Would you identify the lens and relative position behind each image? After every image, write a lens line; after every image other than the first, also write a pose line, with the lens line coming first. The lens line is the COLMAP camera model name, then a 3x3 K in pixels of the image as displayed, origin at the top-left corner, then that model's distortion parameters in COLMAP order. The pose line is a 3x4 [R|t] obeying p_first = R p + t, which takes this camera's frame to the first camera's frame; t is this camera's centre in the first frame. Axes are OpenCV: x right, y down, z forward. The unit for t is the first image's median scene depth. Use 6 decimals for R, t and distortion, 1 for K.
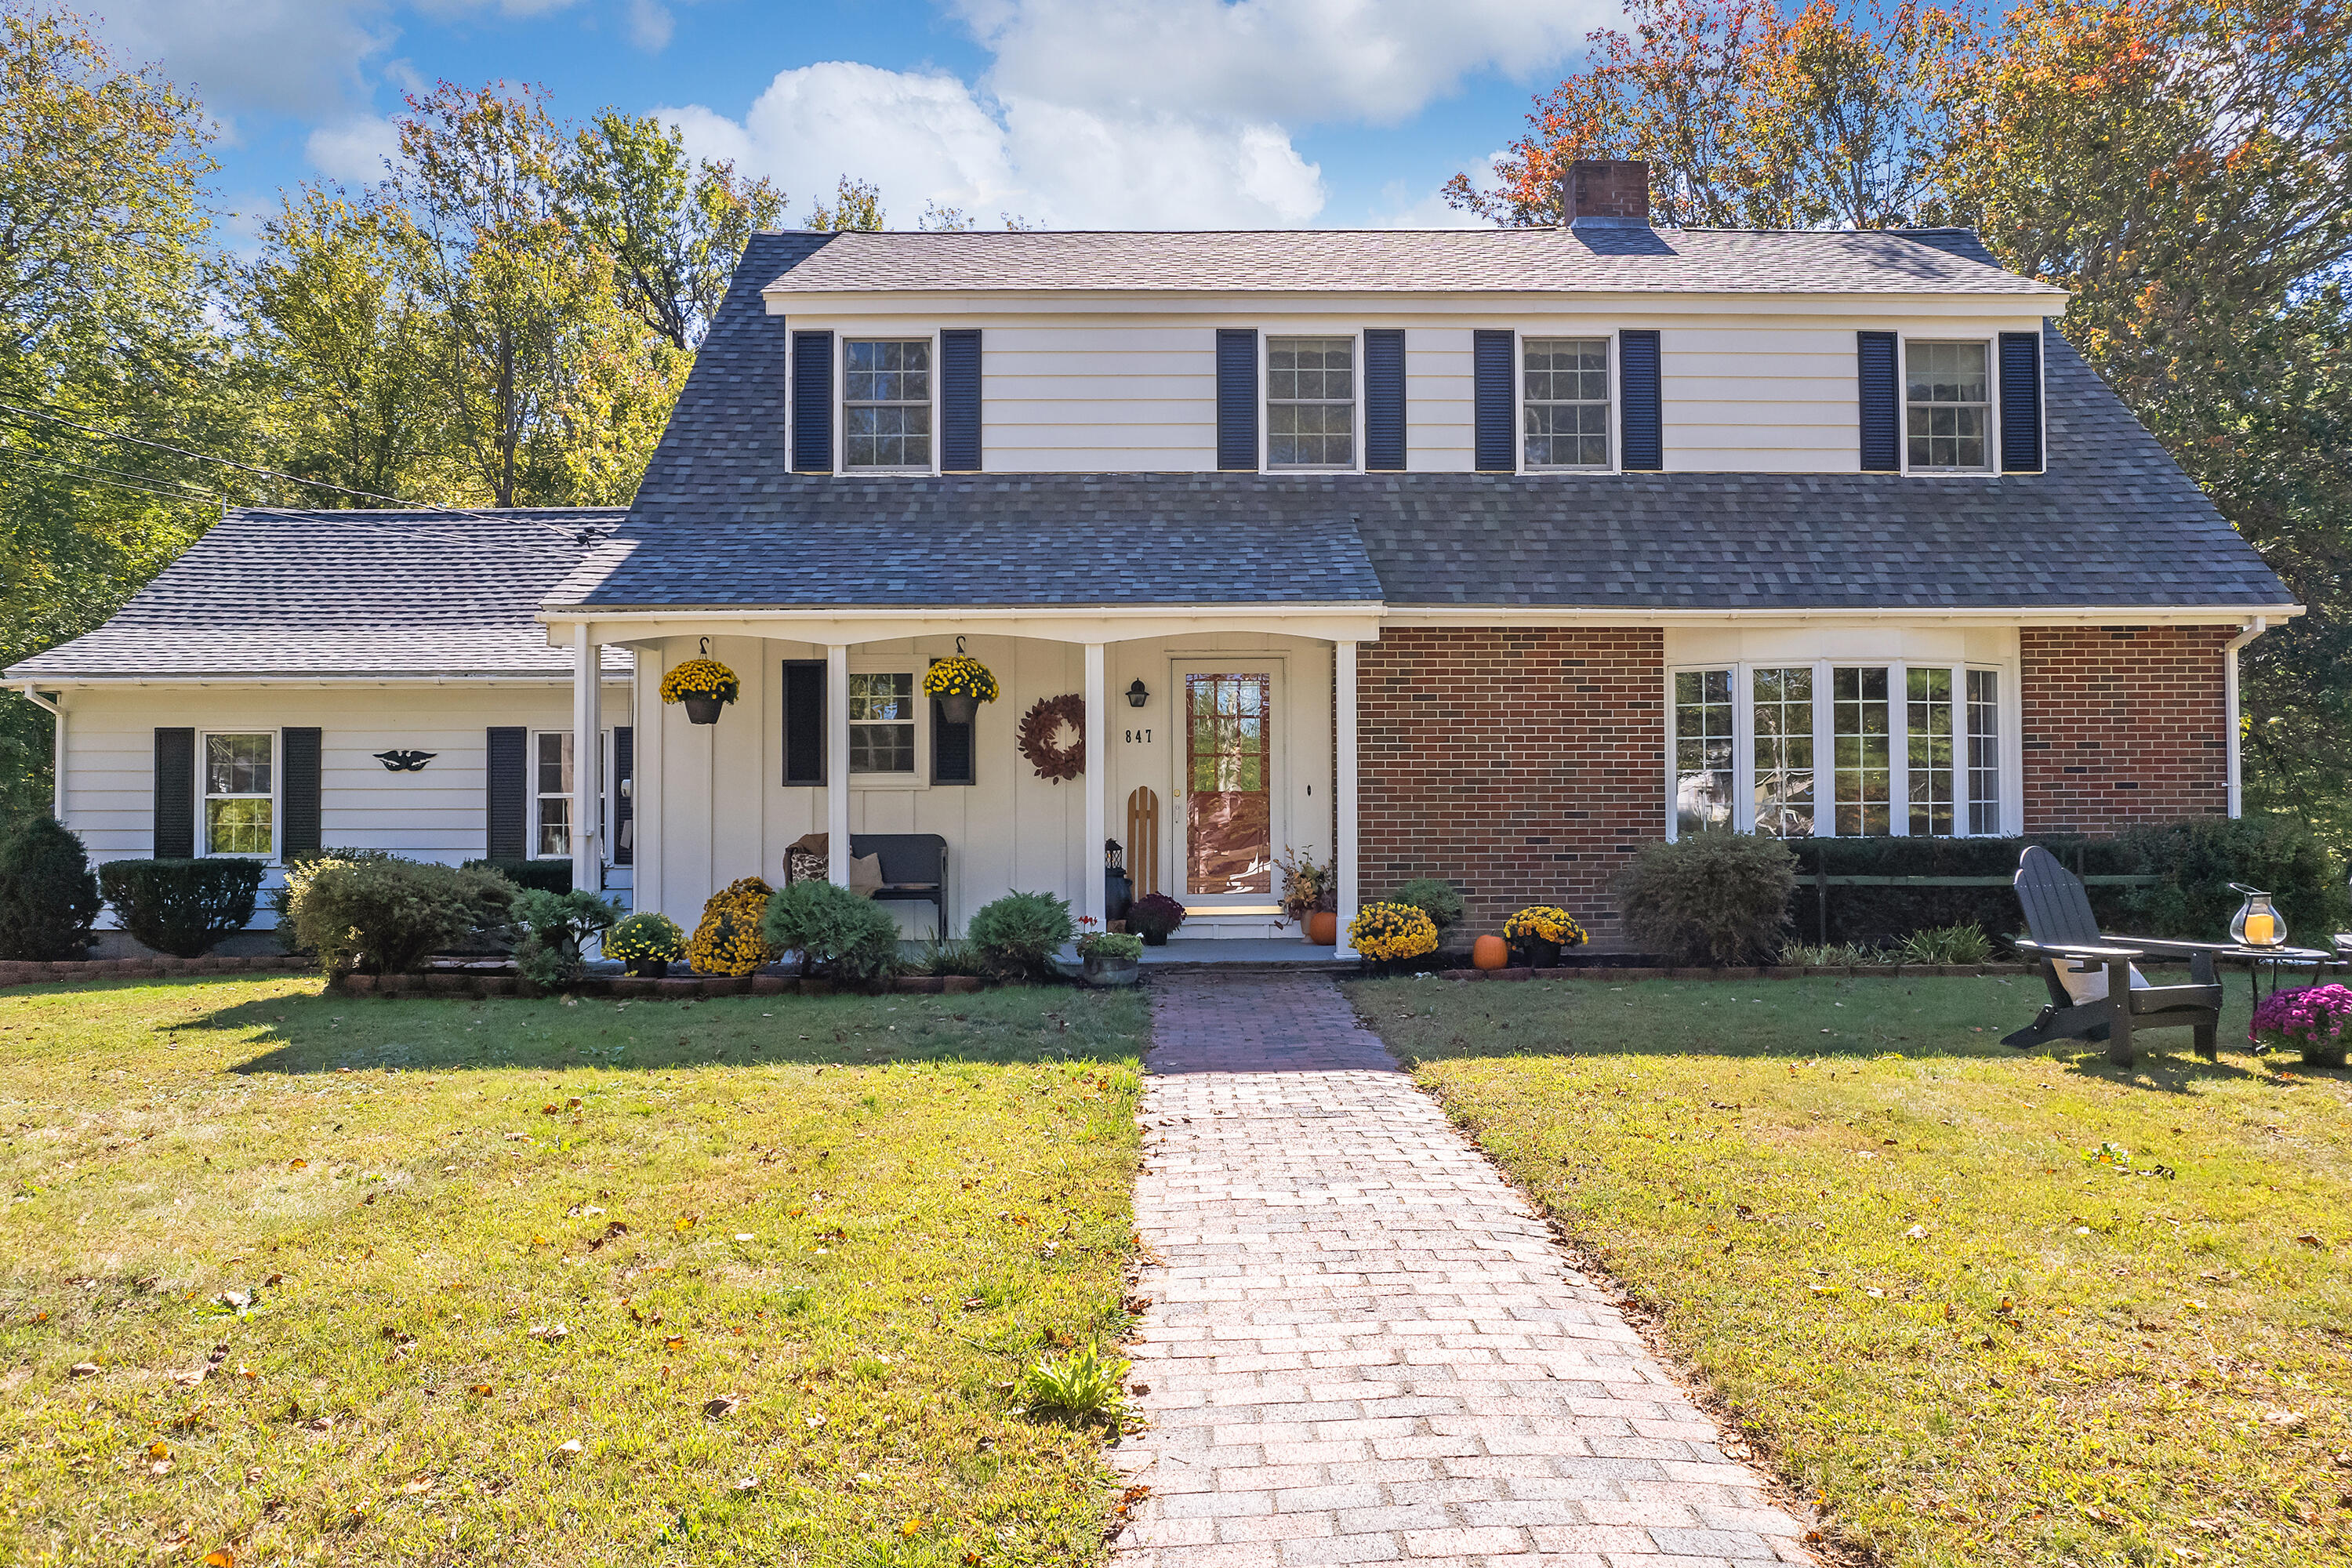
lens RADIAL K [[1492.7, 0, 1179.0], [0, 1492.7, 768.0], [0, 0, 1]] dist [-0.001877, -0.001463]
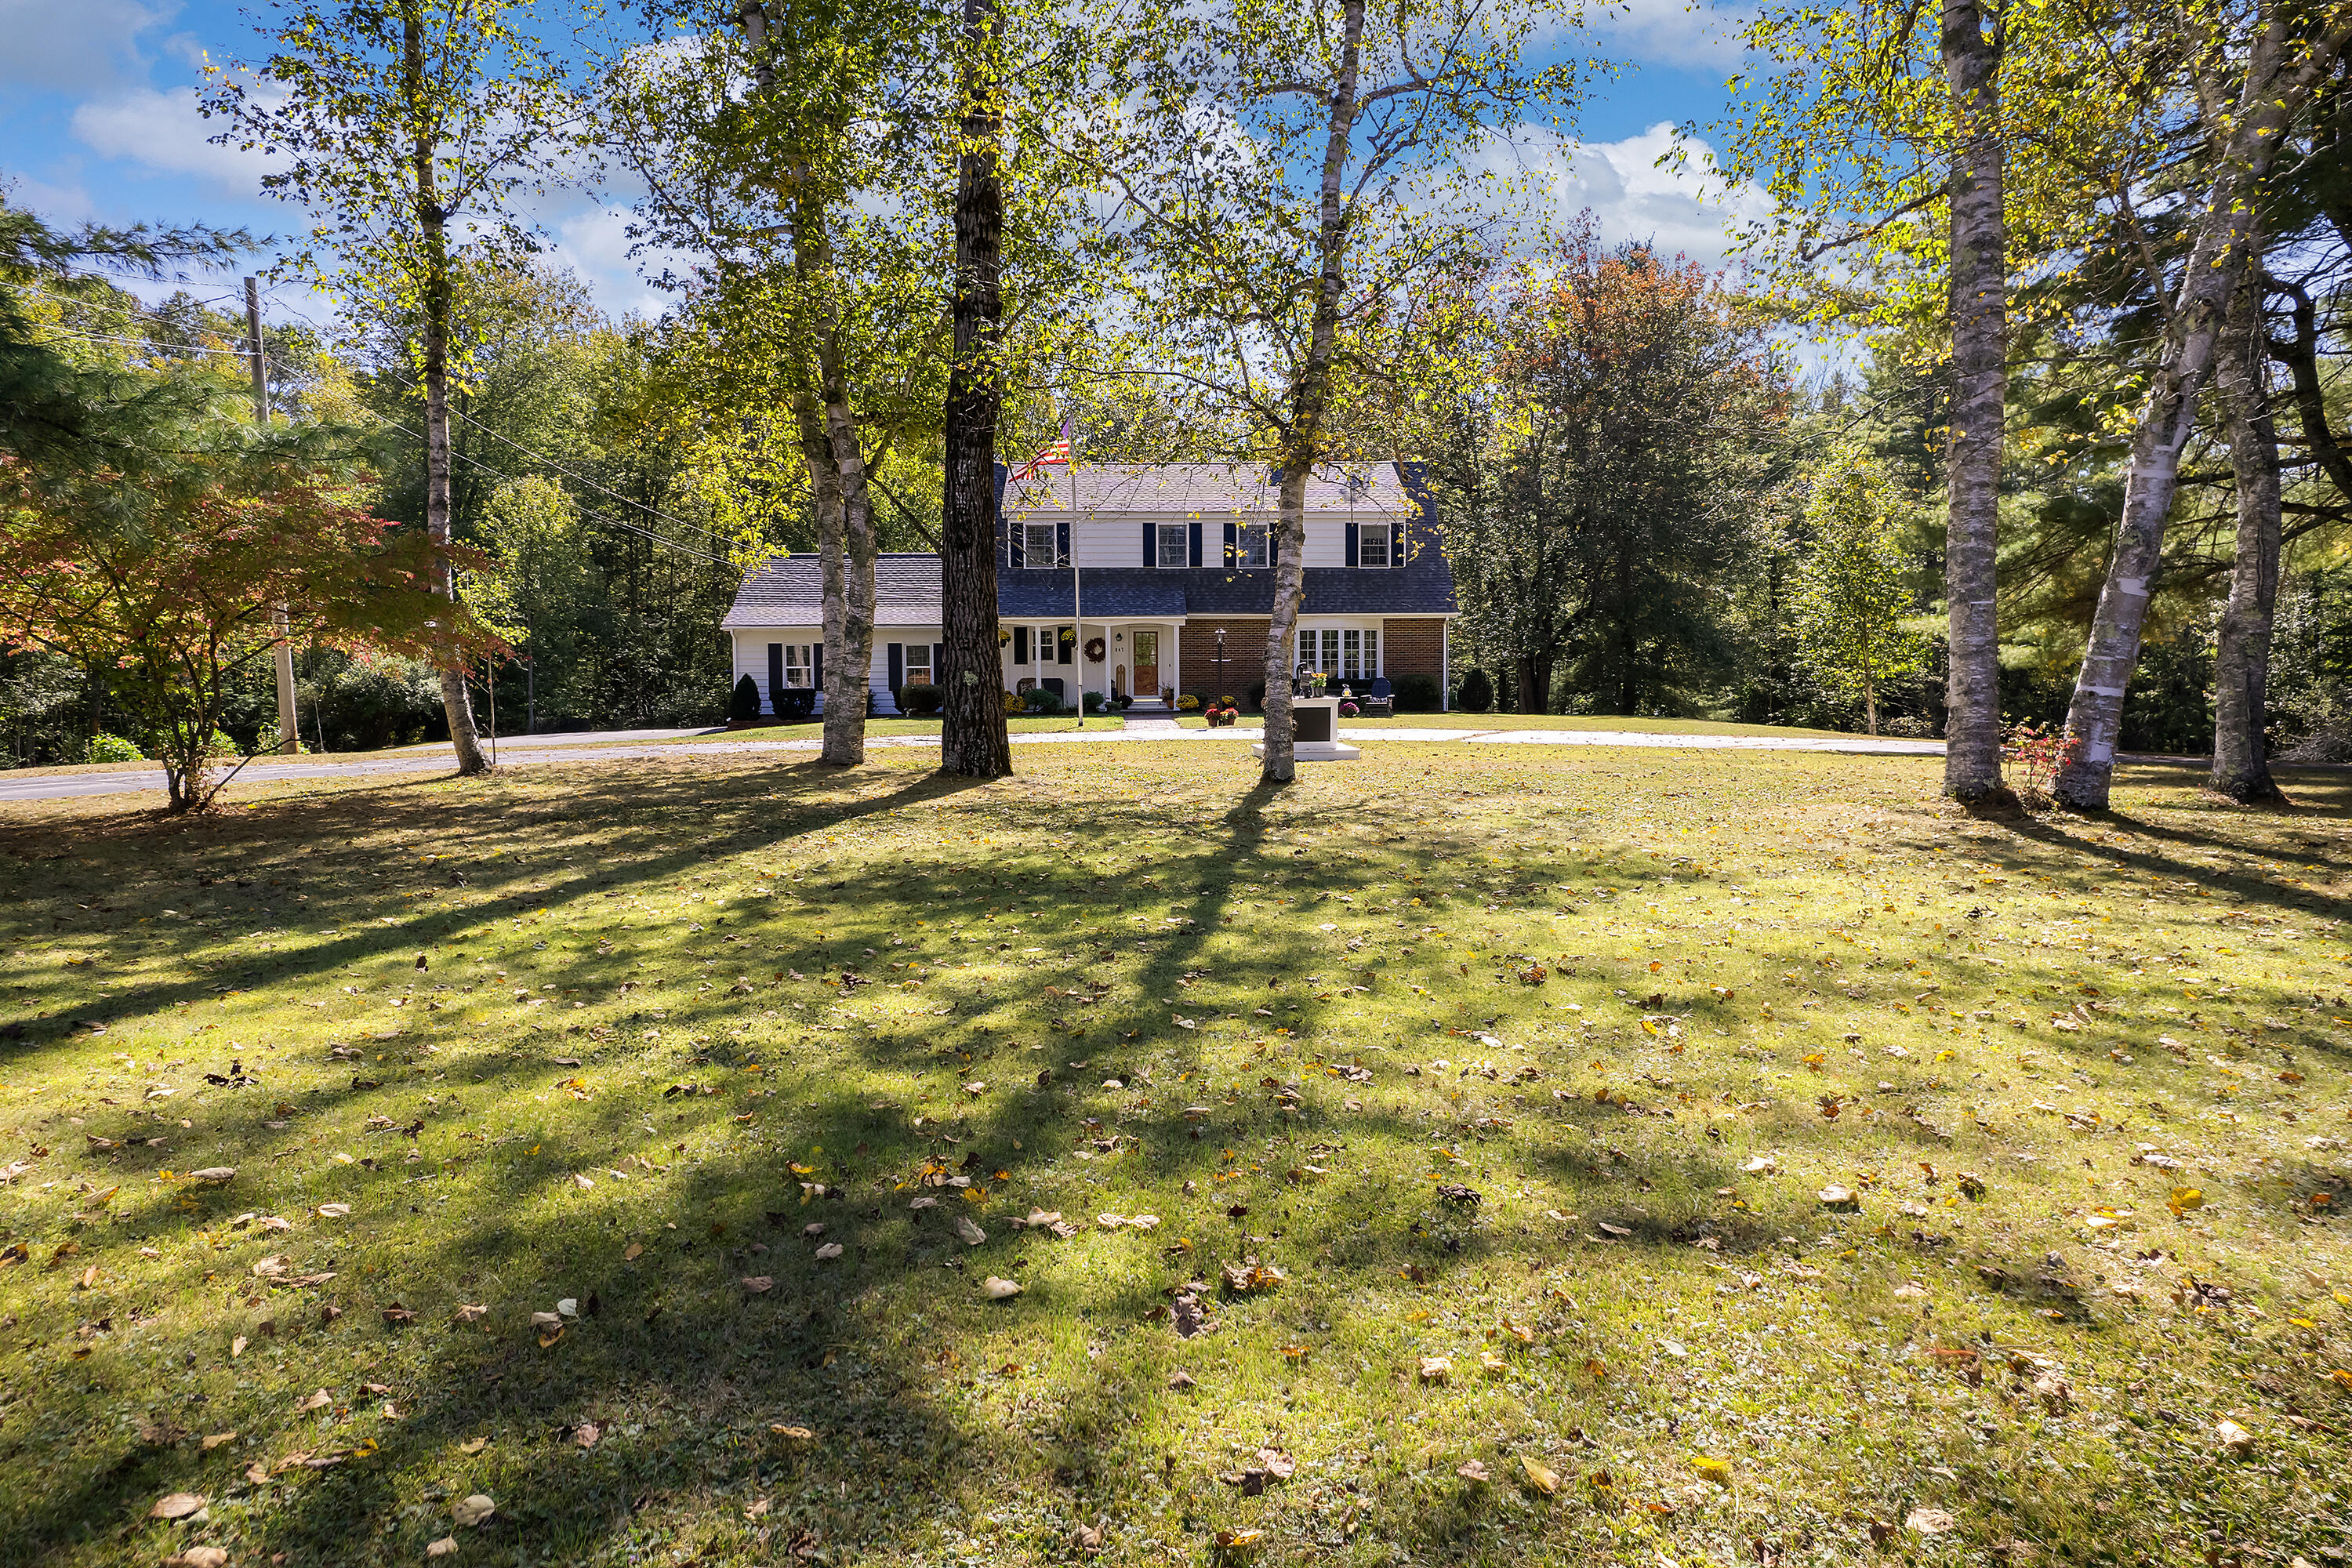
lens RADIAL K [[1492.7, 0, 1177.9], [0, 1492.7, 787.0], [0, 0, 1]] dist [-0.001877, -0.001463]
pose [[0.999436, 0.001812, 0.033534, -0.007483], [-0.004234, 0.997376, 0.072274, 0.043509], [-0.033315, -0.072375, 0.996821, -2.418174]]
